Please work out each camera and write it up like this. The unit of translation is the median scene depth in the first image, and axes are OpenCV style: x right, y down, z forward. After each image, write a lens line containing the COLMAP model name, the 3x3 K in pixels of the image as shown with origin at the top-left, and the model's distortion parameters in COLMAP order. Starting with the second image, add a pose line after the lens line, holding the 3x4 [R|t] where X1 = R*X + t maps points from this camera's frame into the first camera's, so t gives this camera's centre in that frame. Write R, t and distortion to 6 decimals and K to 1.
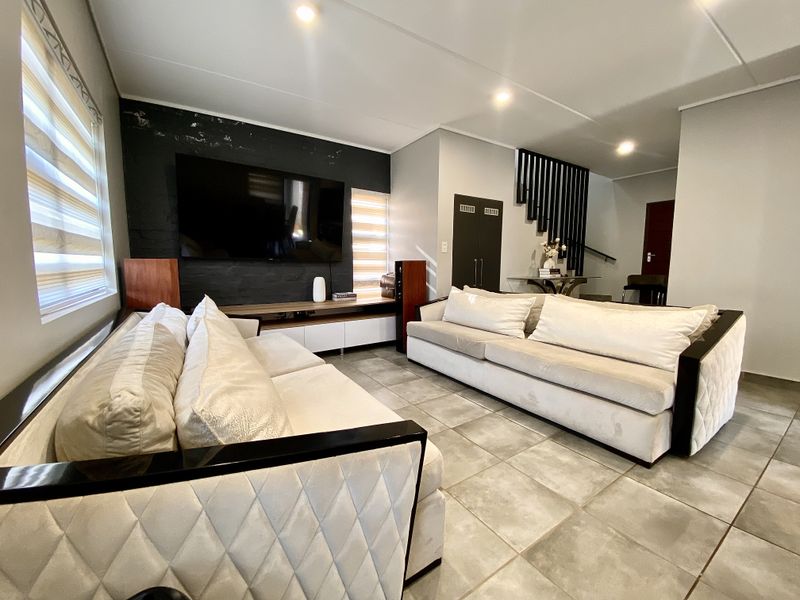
lens RADIAL K [[324.1, 0, 399.5], [0, 324.1, 300.4], [0, 0, 1]] dist [0.060489, -0.037116]
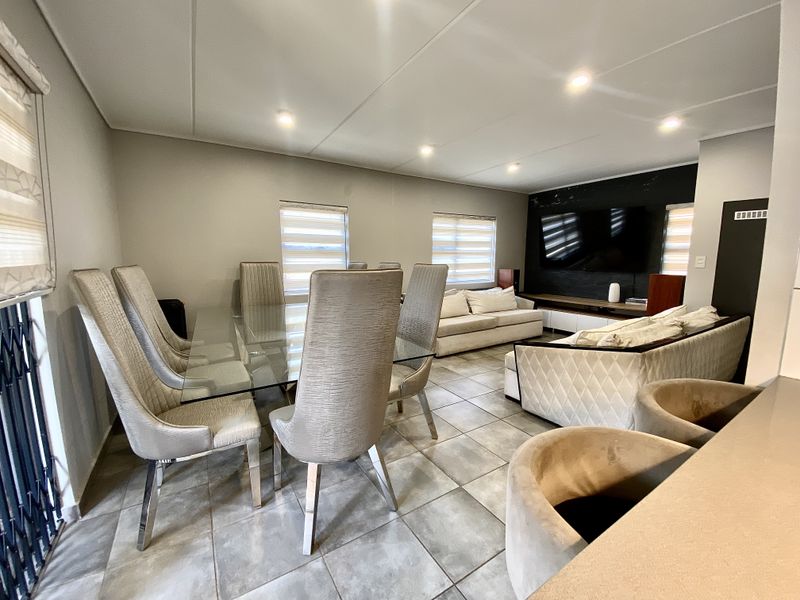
lens RADIAL K [[324.1, 0, 399.5], [0, 324.1, 300.4], [0, 0, 1]] dist [0.060489, -0.037116]
pose [[-0.004626, 0.132263, -0.991204, 1.079226], [-0.119035, 0.984094, 0.131870, -0.076569], [0.992879, 0.118598, 0.011192, 0.148876]]
